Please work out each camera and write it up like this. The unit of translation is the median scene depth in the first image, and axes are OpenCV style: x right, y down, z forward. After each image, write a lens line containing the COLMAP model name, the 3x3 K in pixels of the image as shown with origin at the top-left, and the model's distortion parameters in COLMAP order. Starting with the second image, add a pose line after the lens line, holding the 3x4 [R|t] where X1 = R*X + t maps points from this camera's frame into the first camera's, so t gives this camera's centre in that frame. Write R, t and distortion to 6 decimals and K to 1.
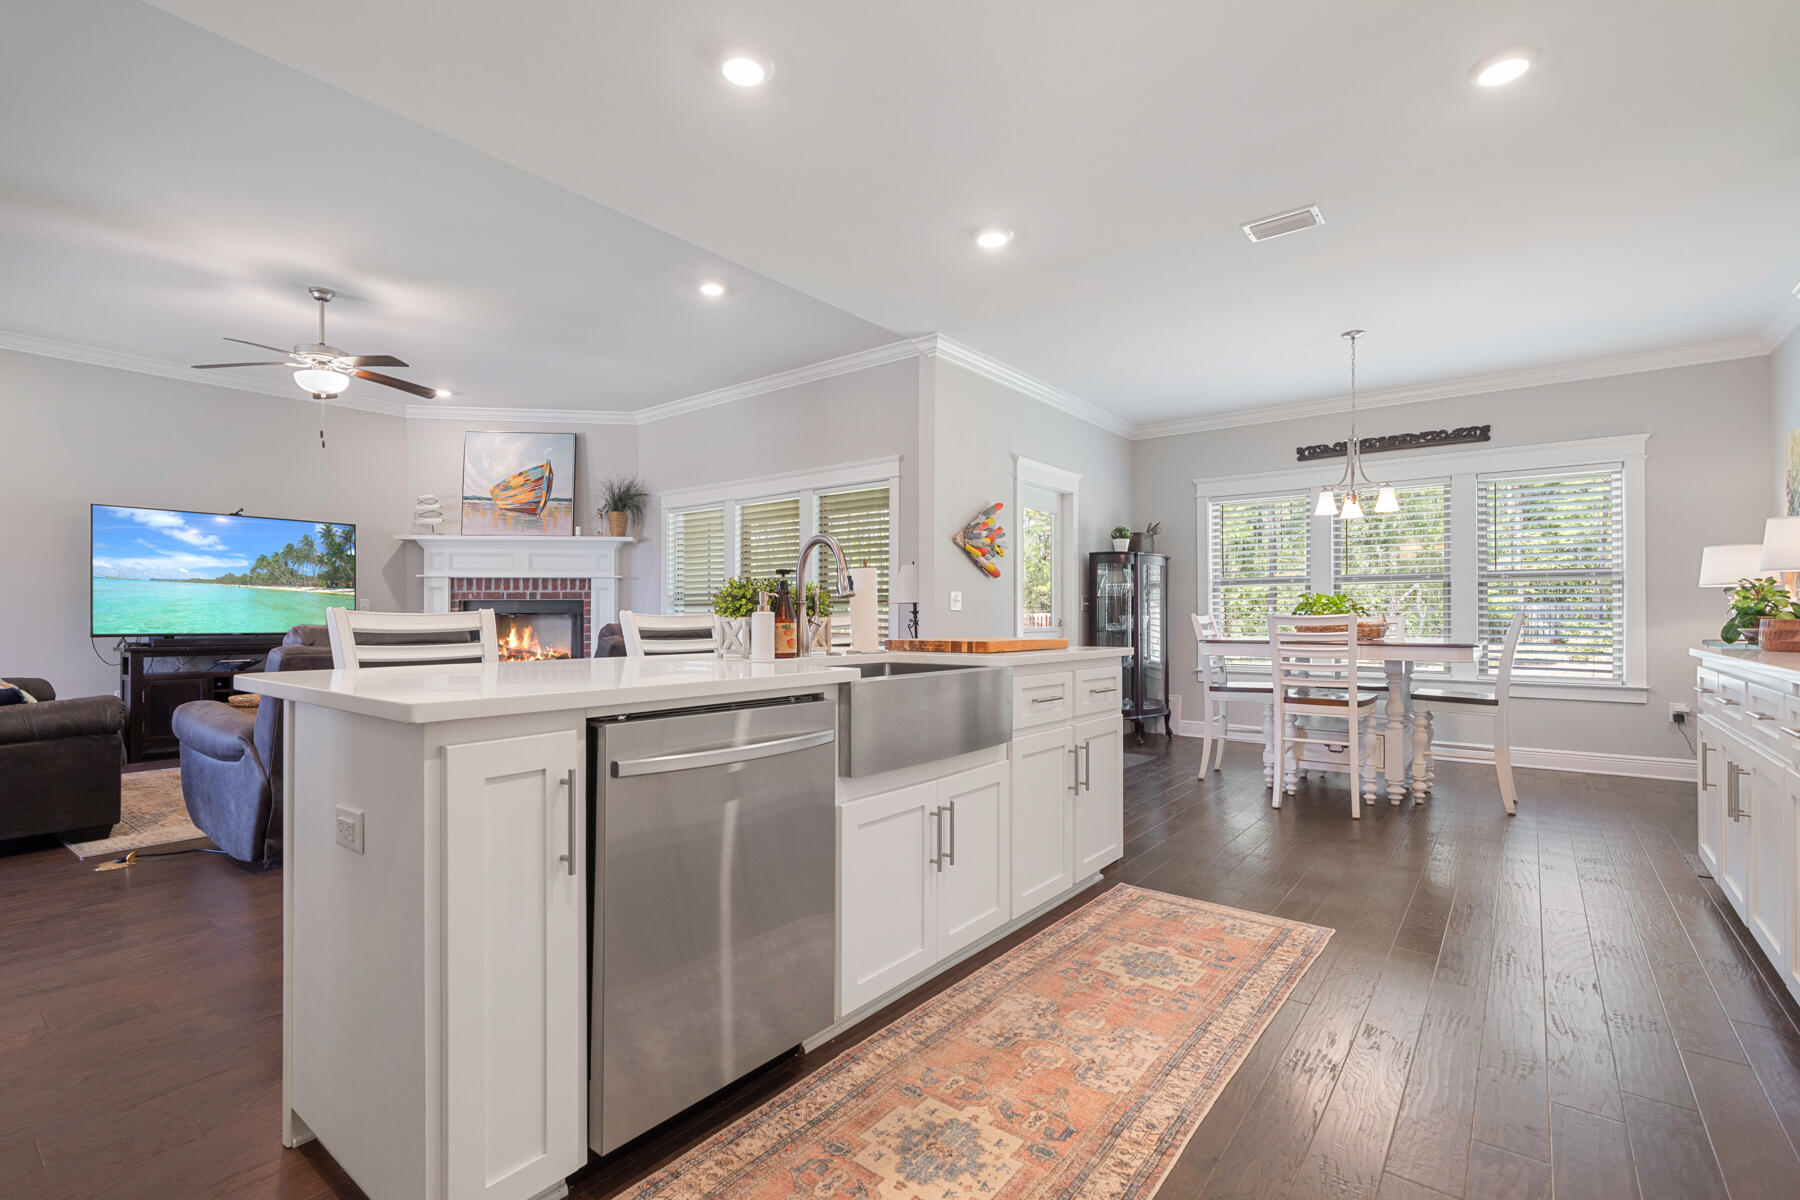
lens RADIAL K [[804.5, 0, 901.0], [0, 804.5, 599.9], [0, 0, 1]] dist [0.007893, -0.000015]
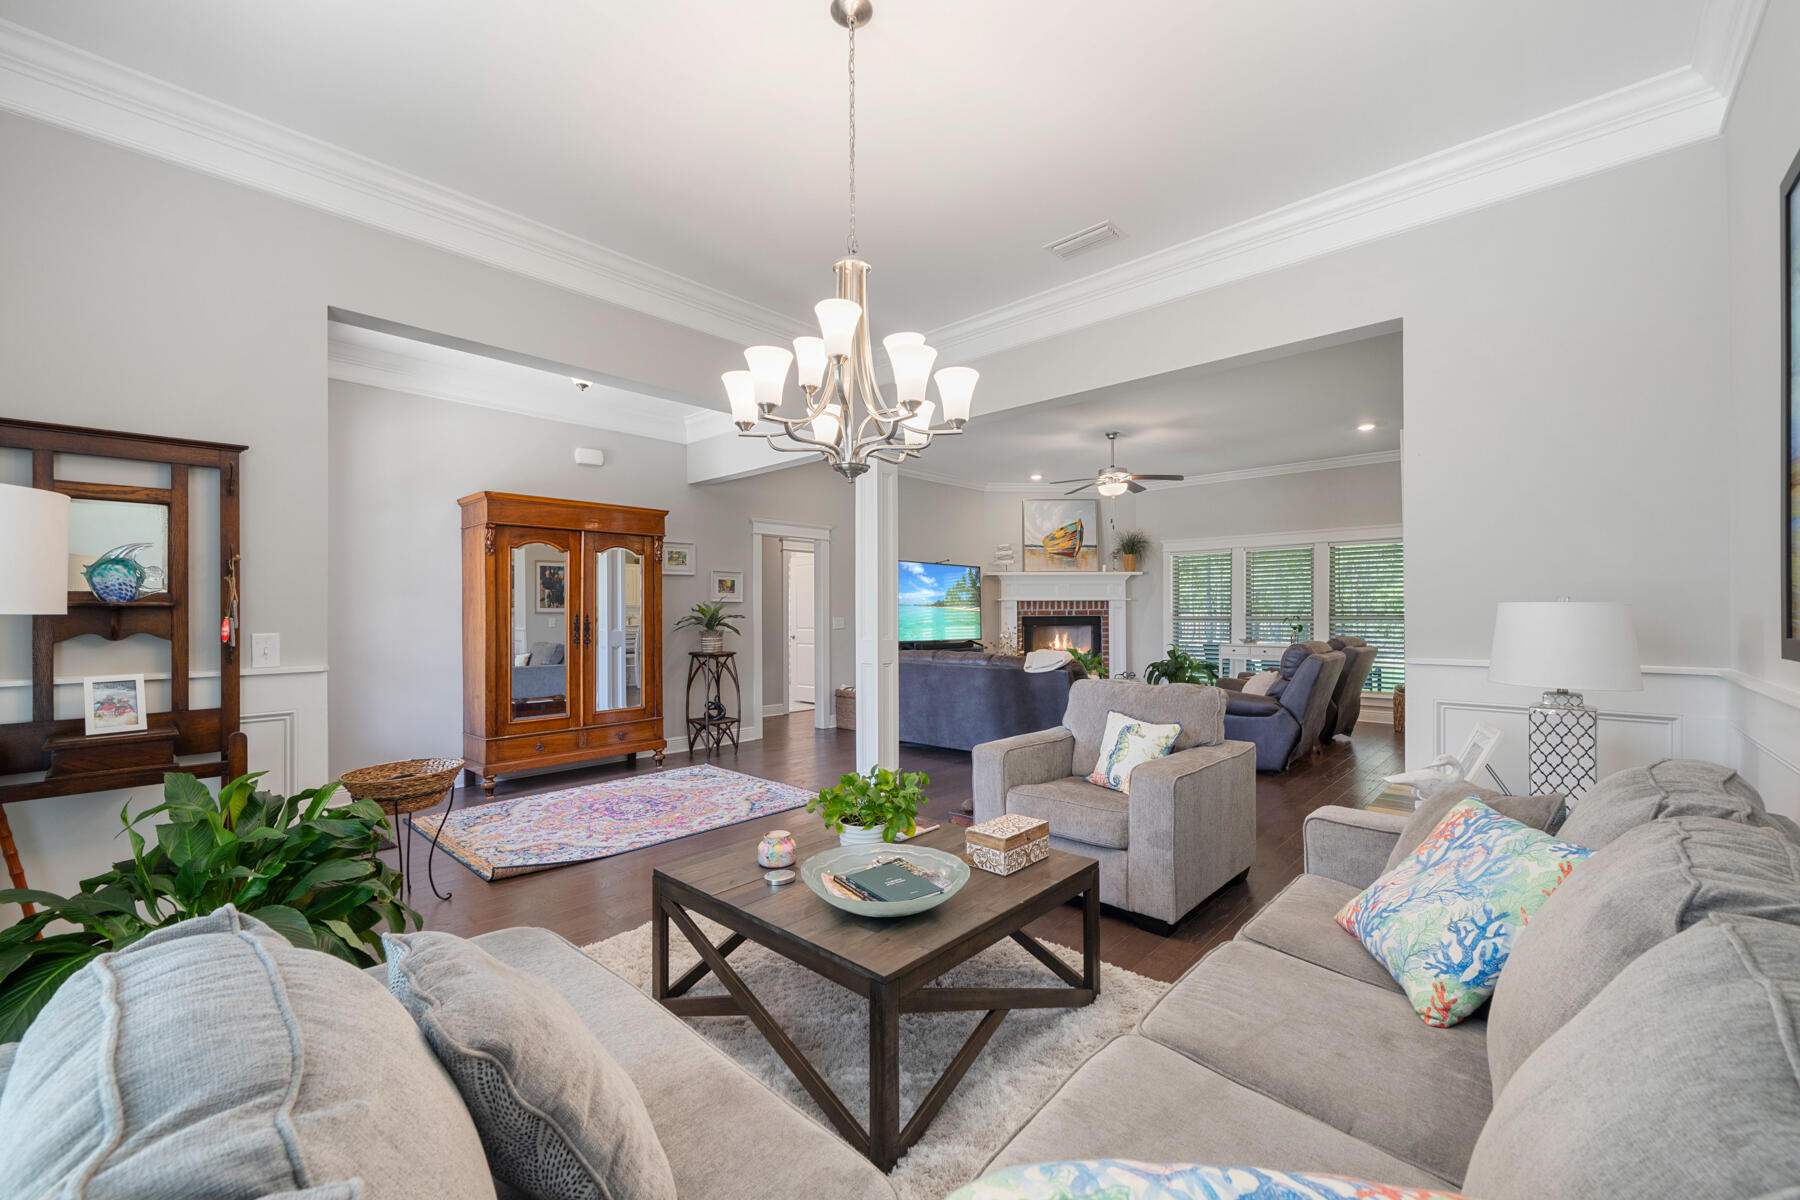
lens RADIAL K [[728.5, 0, 893.9], [0, 728.5, 615.4], [0, 0, 1]] dist [0.003083, -0.000740]
pose [[0.996497, 0.001070, -0.083627, -0.673444], [0.000342, 0.999858, 0.016870, -0.023116], [0.083633, -0.016840, 0.996354, -0.338625]]
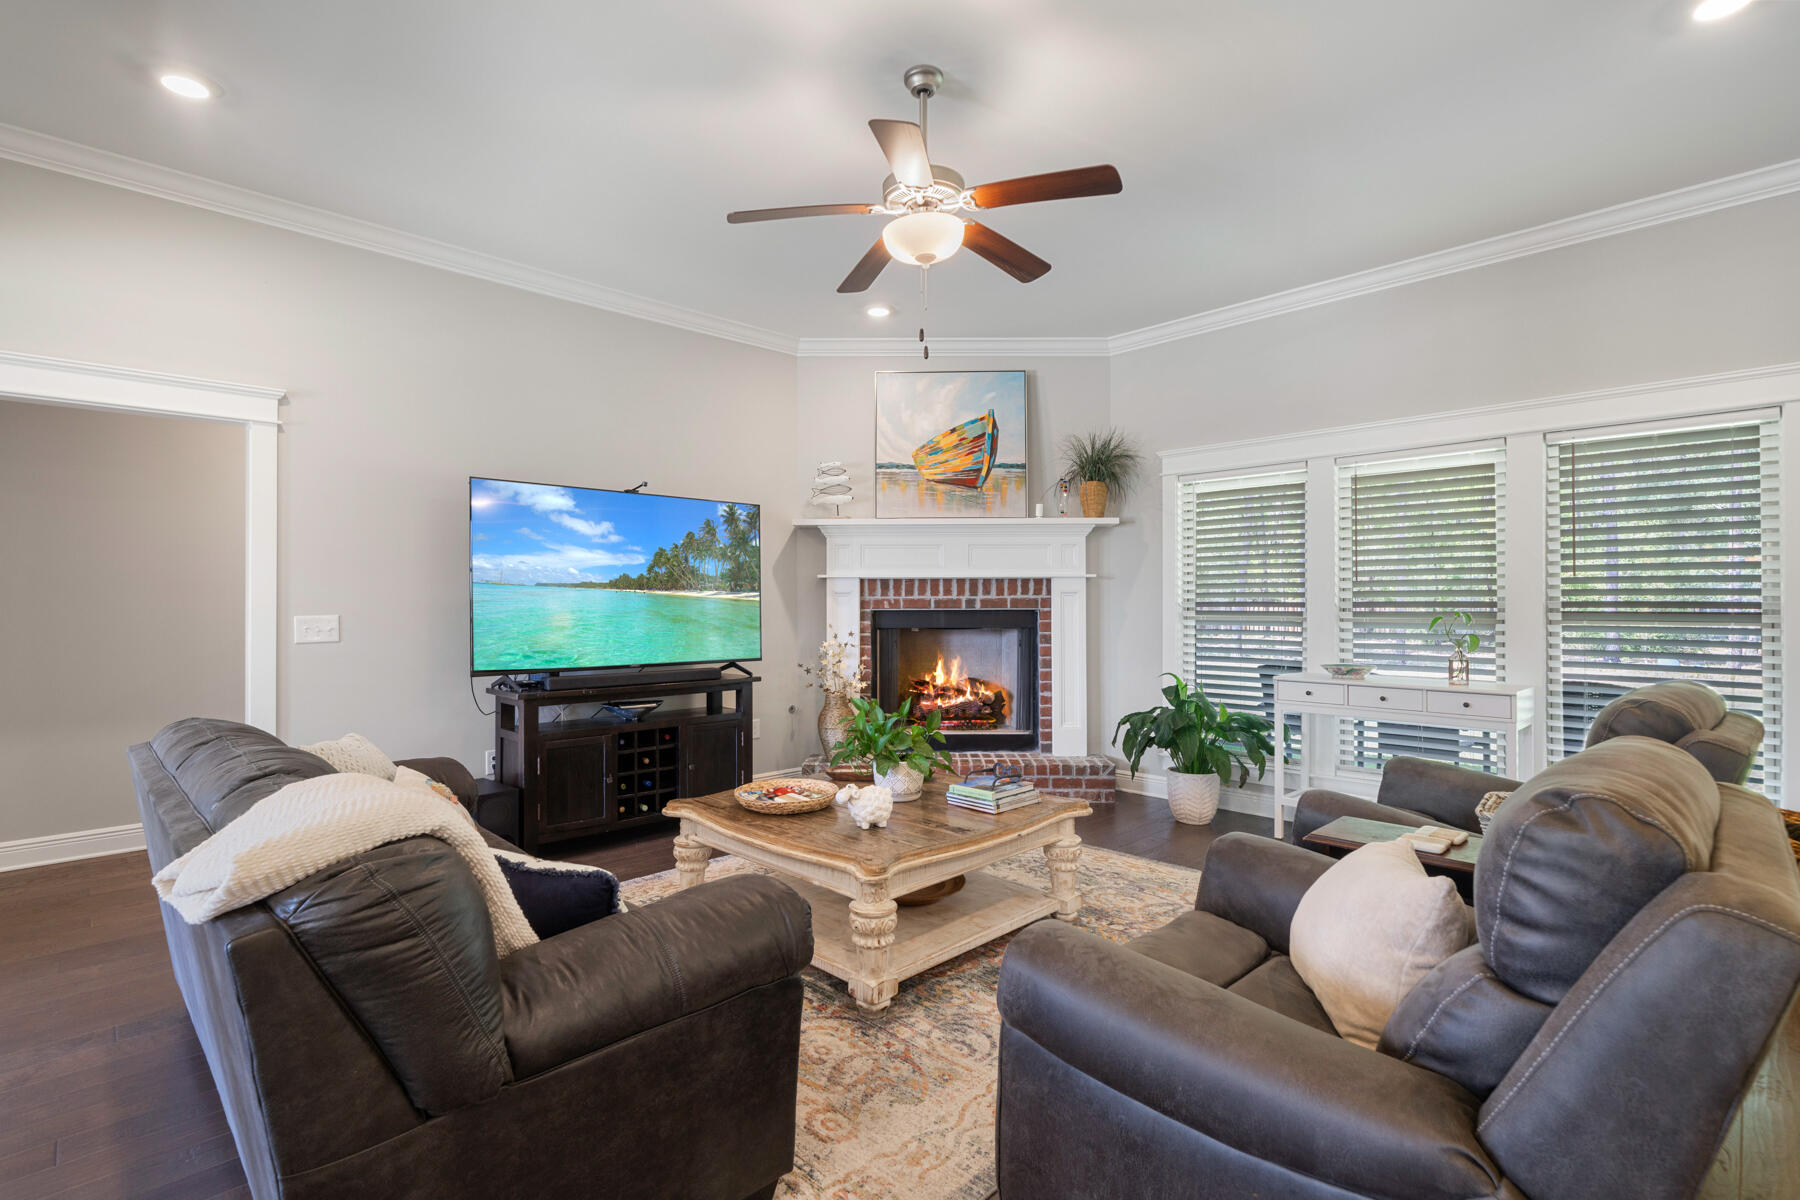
lens RADIAL K [[838.3, 0, 892.2], [0, 838.3, 605.4], [0, 0, 1]] dist [0.008431, -0.000285]
pose [[0.989785, 0.003611, -0.142521, -0.426410], [-0.001204, 0.999855, 0.016966, -0.016091], [0.142562, -0.016621, 0.989646, 0.269501]]
